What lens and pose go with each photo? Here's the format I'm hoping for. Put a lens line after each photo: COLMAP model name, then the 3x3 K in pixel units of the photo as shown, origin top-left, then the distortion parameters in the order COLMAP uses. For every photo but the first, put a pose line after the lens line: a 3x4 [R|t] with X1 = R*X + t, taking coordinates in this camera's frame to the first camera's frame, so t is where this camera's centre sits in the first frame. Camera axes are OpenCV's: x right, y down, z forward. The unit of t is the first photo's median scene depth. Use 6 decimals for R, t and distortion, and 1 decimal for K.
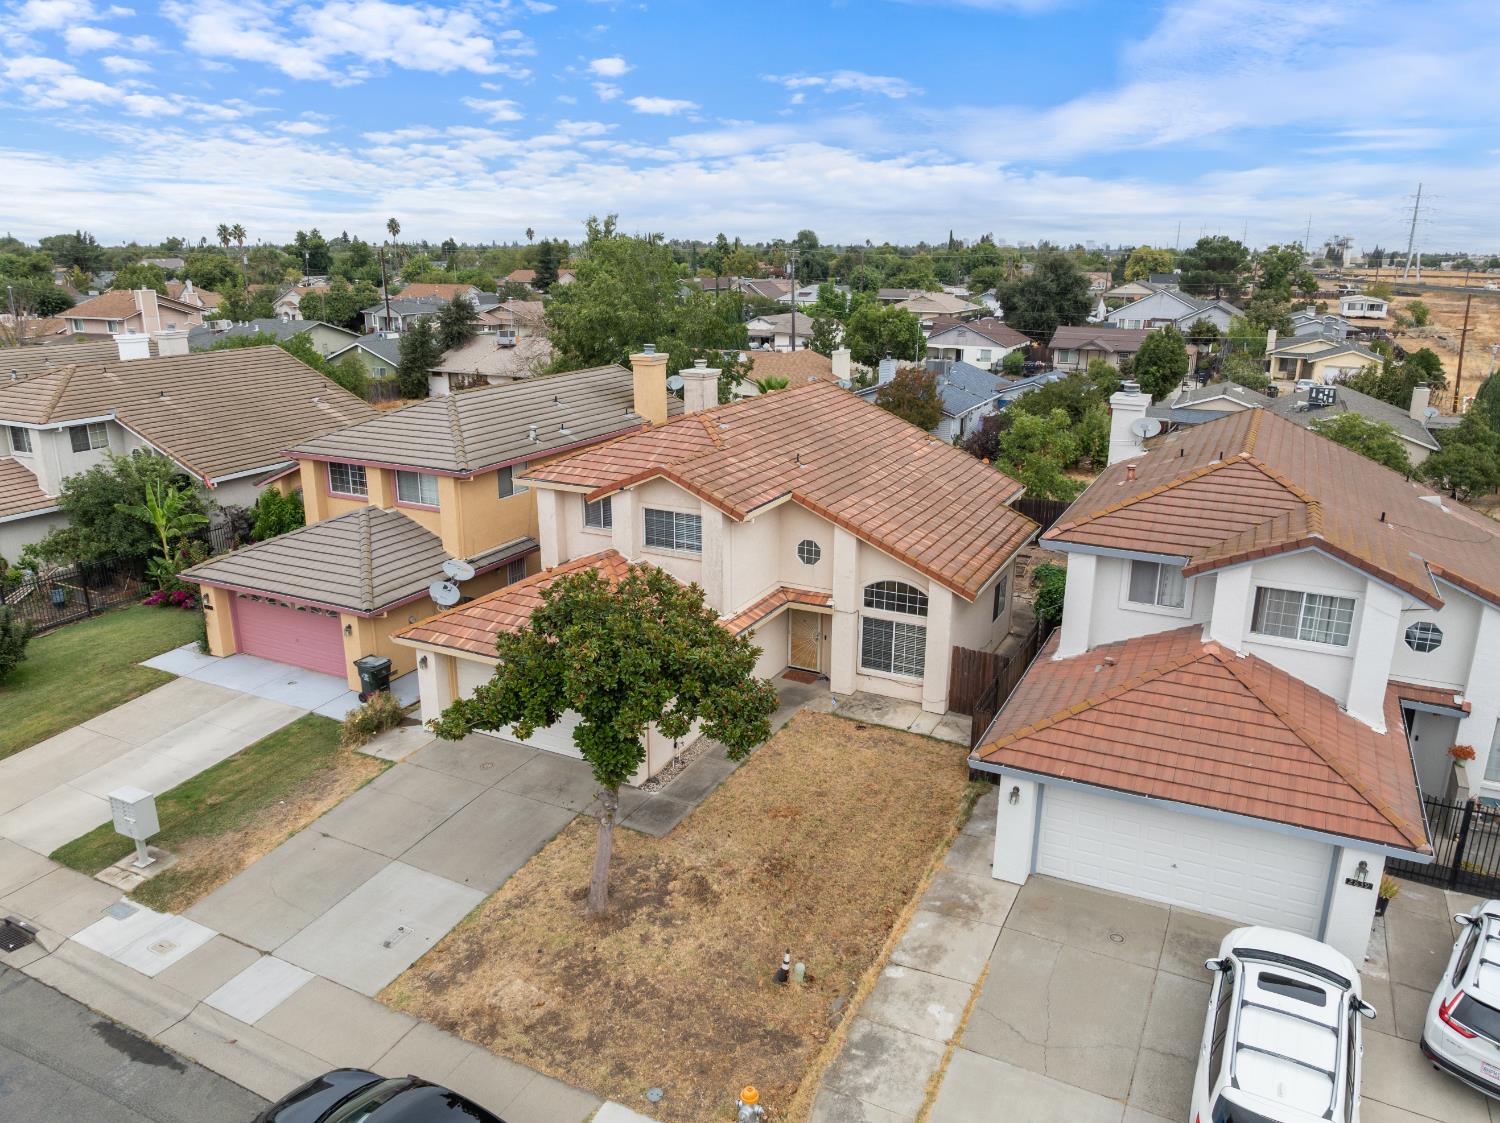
lens RADIAL K [[1053.6, 0, 749.0], [0, 1053.6, 551.4], [0, 0, 1]] dist [-0.040851, 0.008072]
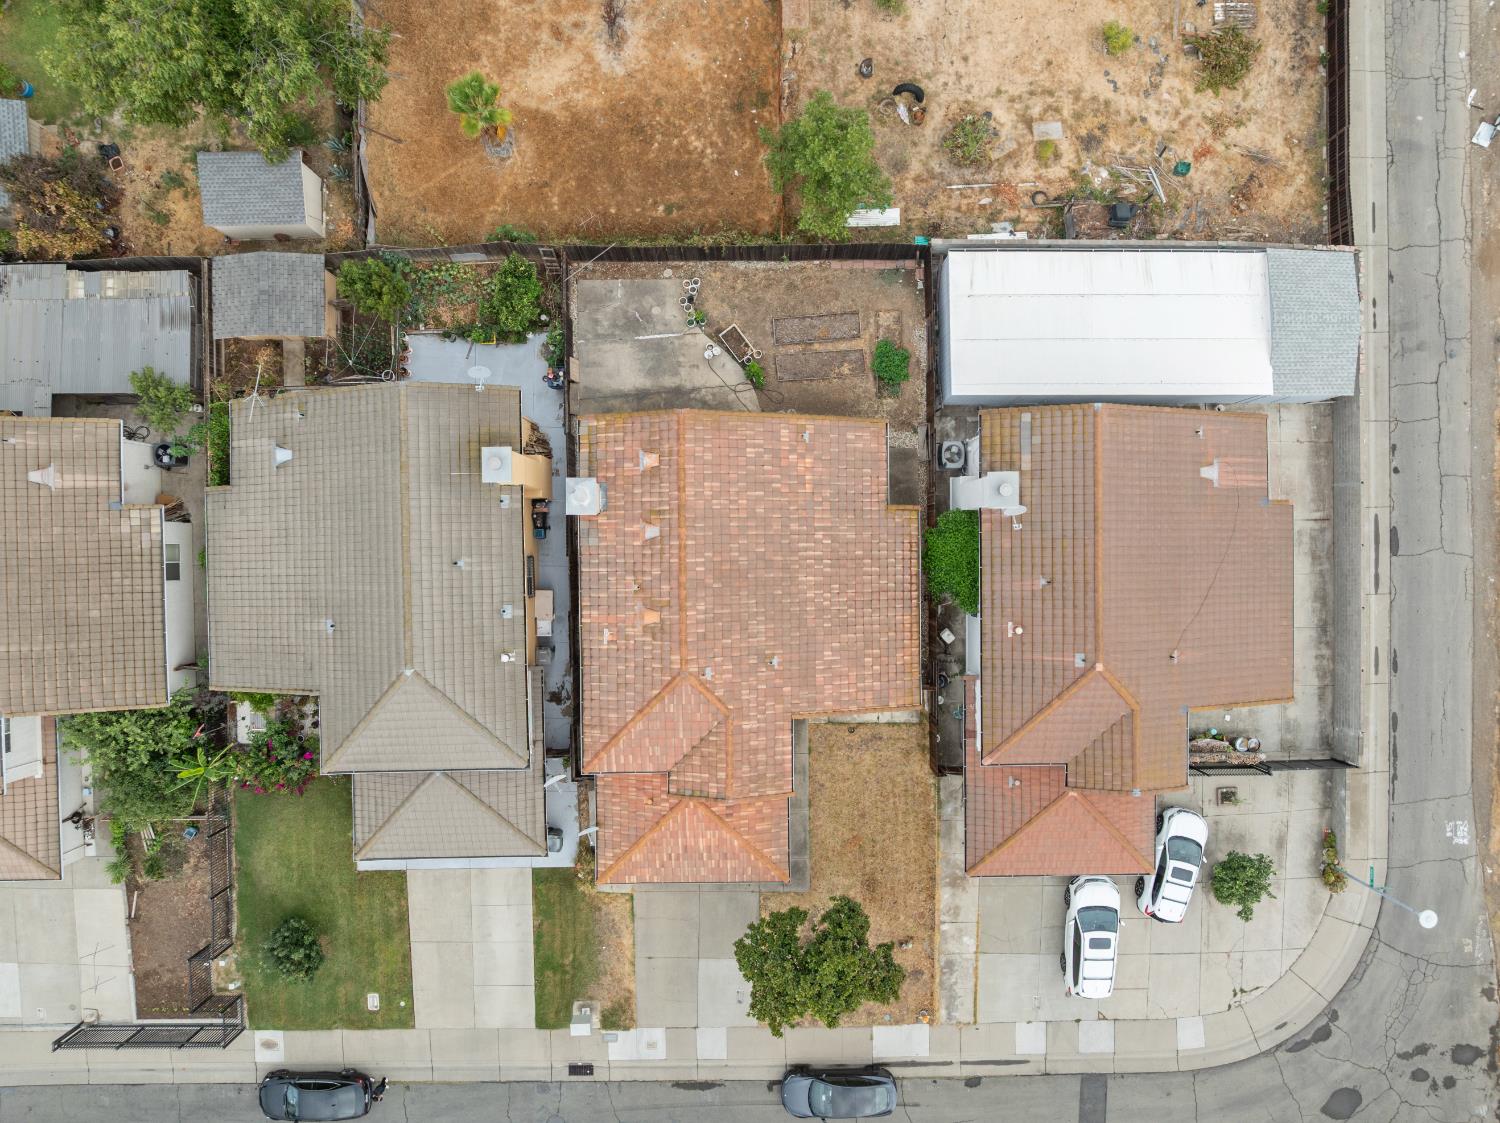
lens RADIAL K [[1053.6, 0, 750.3], [0, 1053.6, 553.9], [0, 0, 1]] dist [-0.040851, 0.008072]
pose [[0.886919, -0.461874, -0.006806, 0.102625], [0.129680, 0.234824, 0.963349, -1.453604], [-0.443348, -0.855295, 0.268165, 0.849492]]
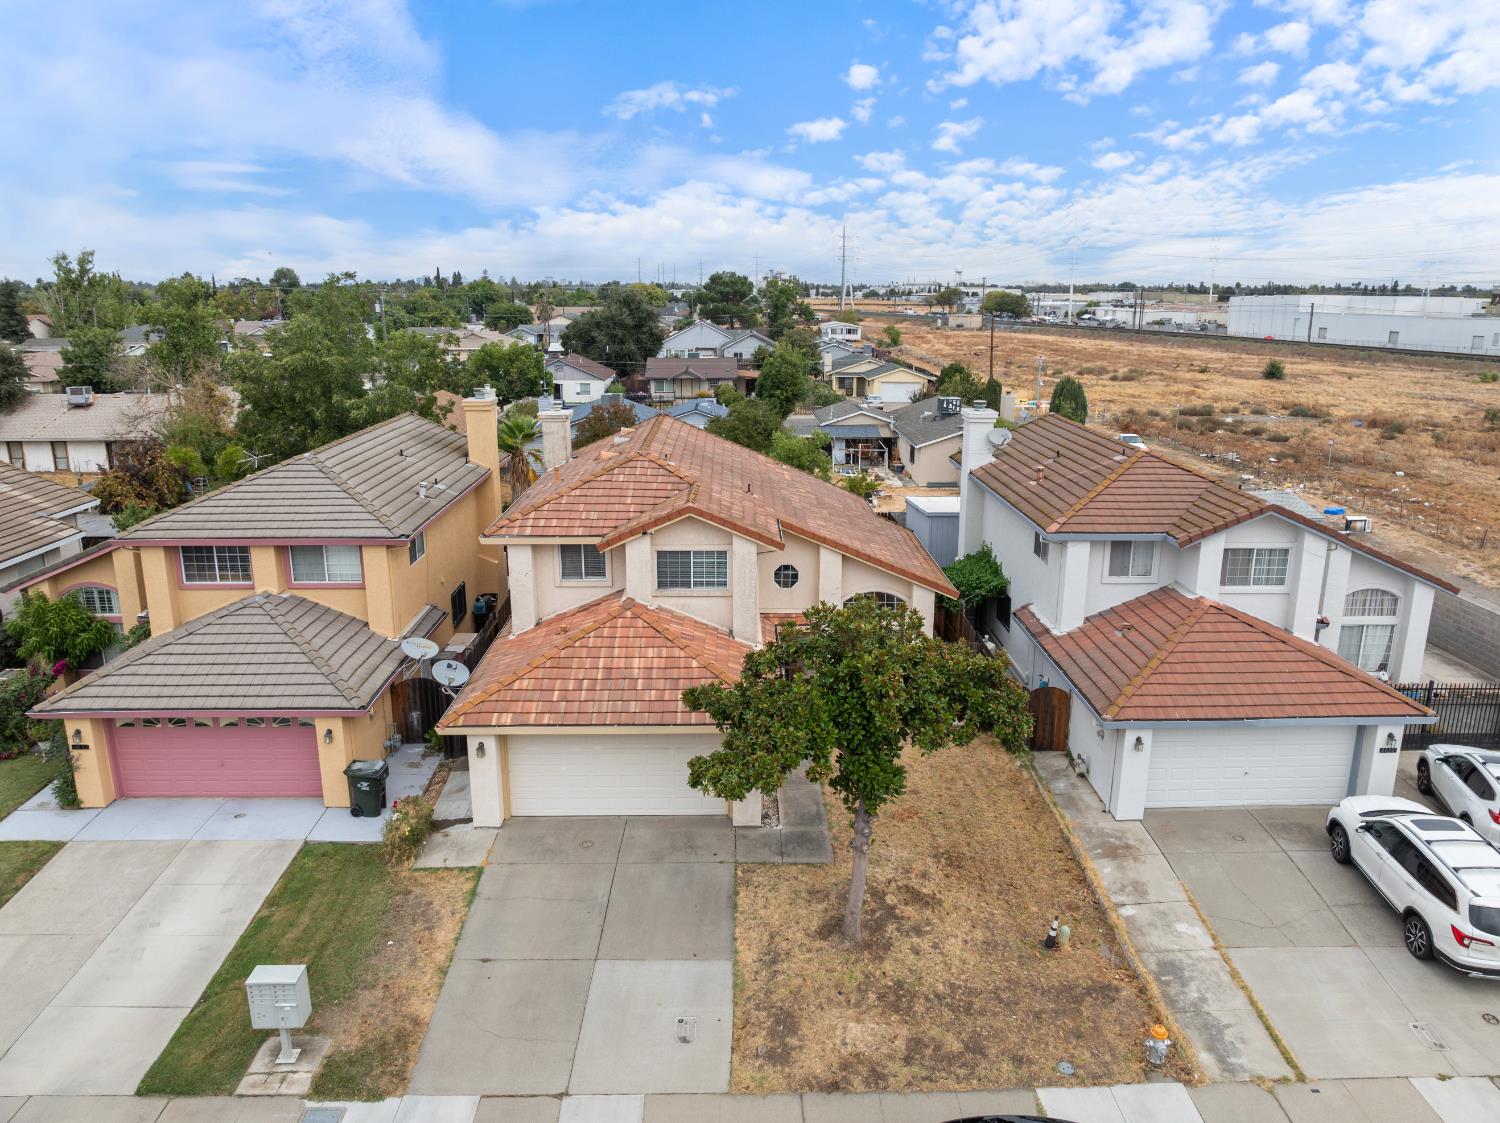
lens RADIAL K [[1053.6, 0, 746.9], [0, 1053.6, 557.9], [0, 0, 1]] dist [-0.040851, 0.008072]
pose [[0.885549, -0.118325, 0.449223, -0.461188], [0.130389, 0.991454, 0.004113, -0.027714], [-0.445871, 0.054931, 0.893410, 0.091925]]
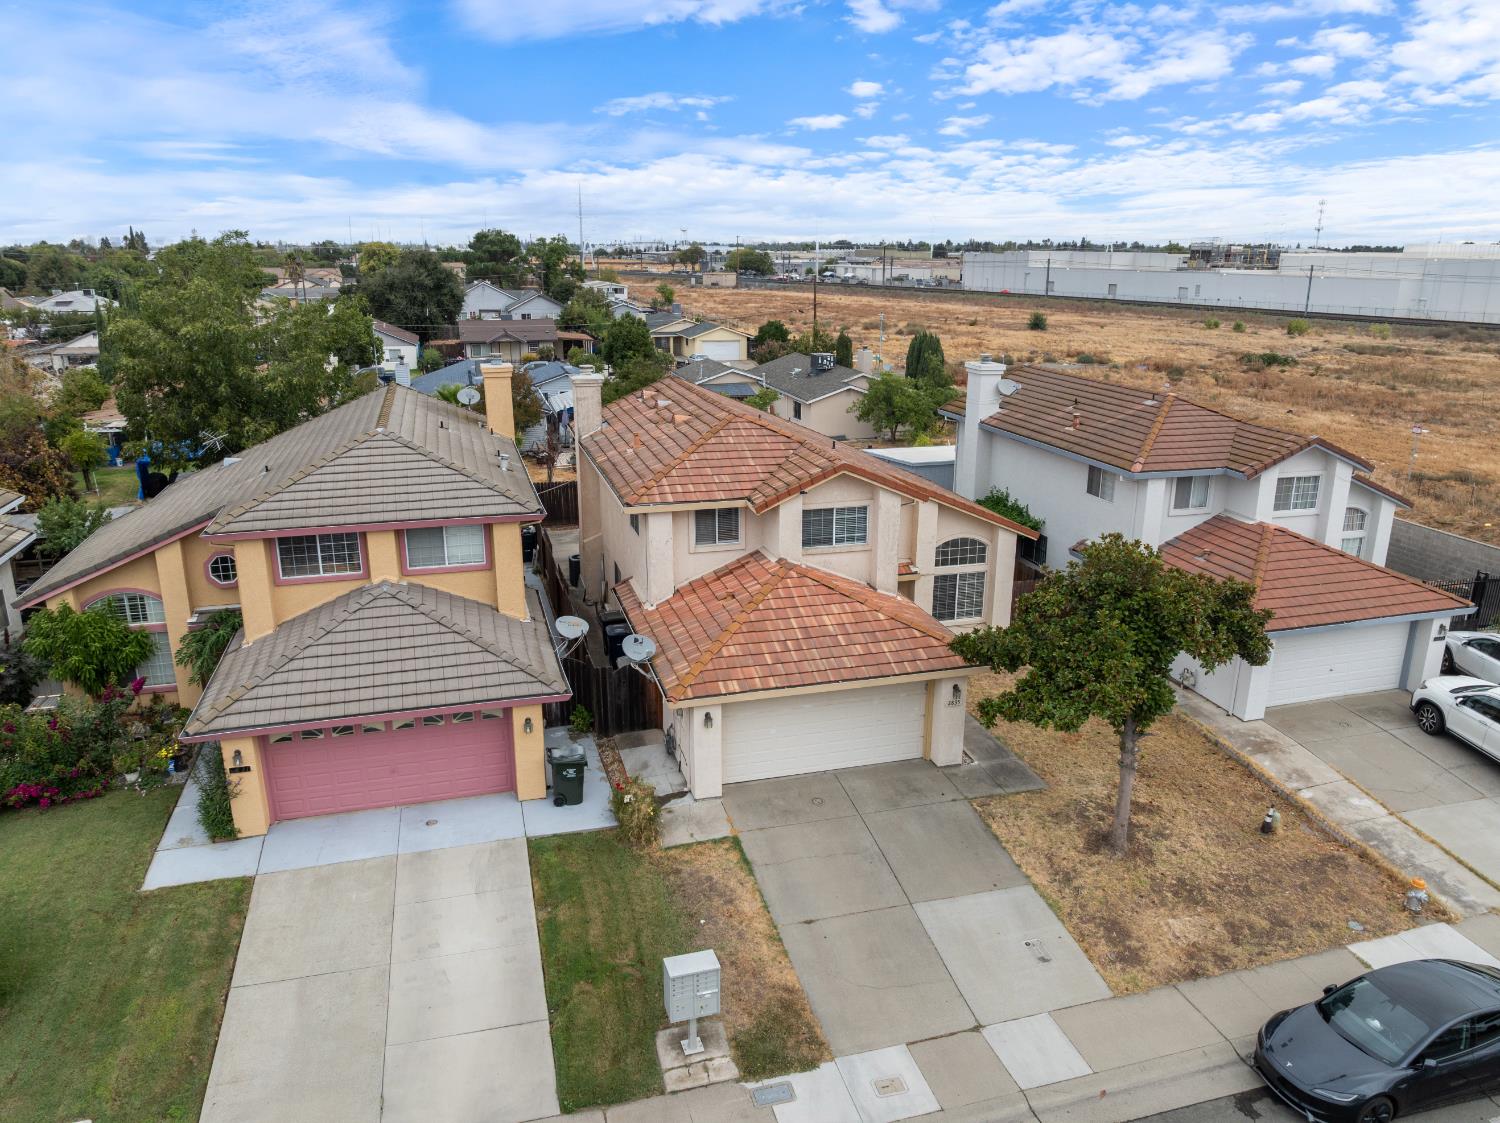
lens RADIAL K [[1053.6, 0, 746.4], [0, 1053.6, 561.8], [0, 0, 1]] dist [-0.040851, 0.008072]
pose [[0.739196, -0.195783, 0.644406, -0.775100], [0.186723, 0.978882, 0.083215, -0.084710], [-0.647089, 0.058813, 0.760142, 0.289346]]
